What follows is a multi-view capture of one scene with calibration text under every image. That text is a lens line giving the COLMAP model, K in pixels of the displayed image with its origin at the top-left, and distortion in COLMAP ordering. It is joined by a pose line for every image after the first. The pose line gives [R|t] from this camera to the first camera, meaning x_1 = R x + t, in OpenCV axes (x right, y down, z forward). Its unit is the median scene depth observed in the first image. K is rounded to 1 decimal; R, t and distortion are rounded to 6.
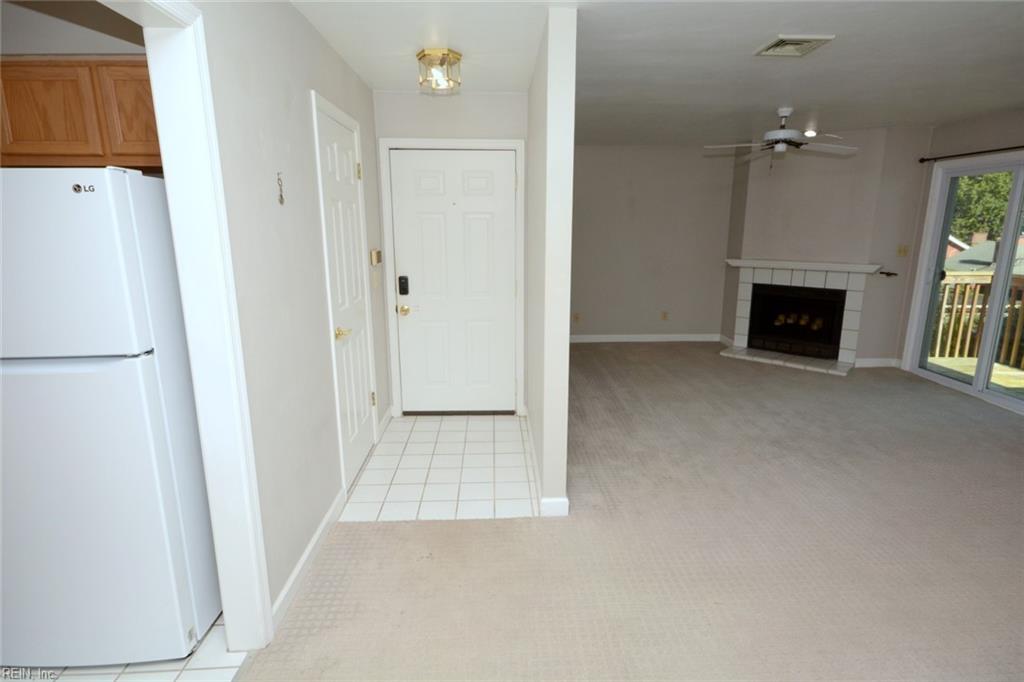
lens RADIAL K [[534.9, 0, 512.0], [0, 534.9, 341.0], [0, 0, 1]] dist [0.045189, -0.026698]
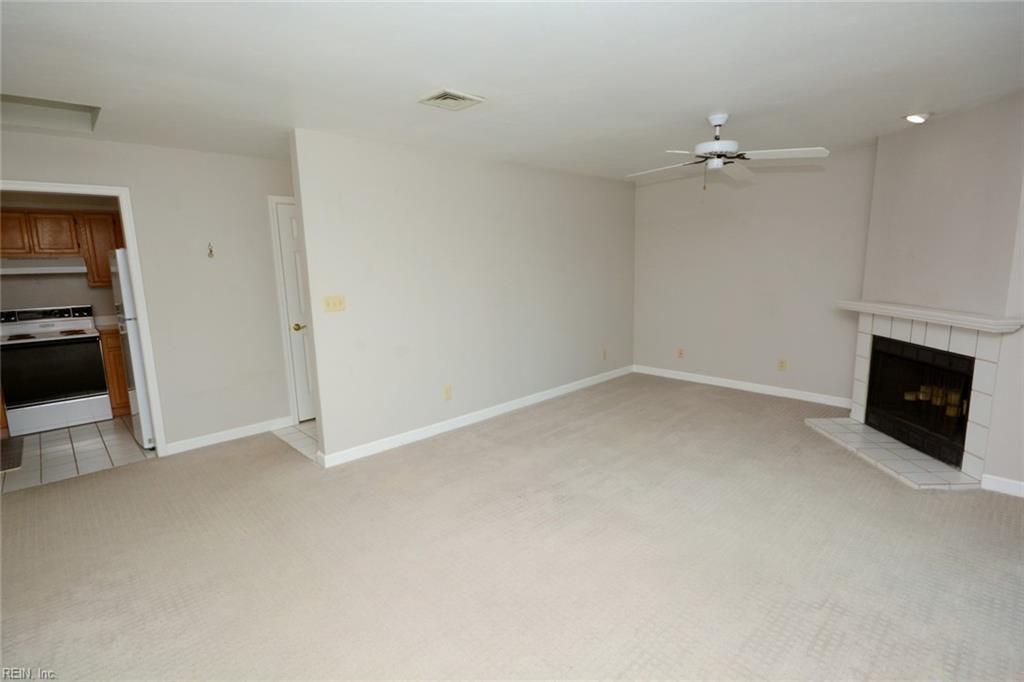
lens RADIAL K [[495.6, 0, 512.0], [0, 495.6, 341.0], [0, 0, 1]] dist [-0.000992, -0.000265]
pose [[0.670817, 0.113827, -0.732835, 0.666720], [-0.137632, 0.990093, 0.027801, -0.056893], [0.728740, 0.082213, 0.679838, 0.231163]]
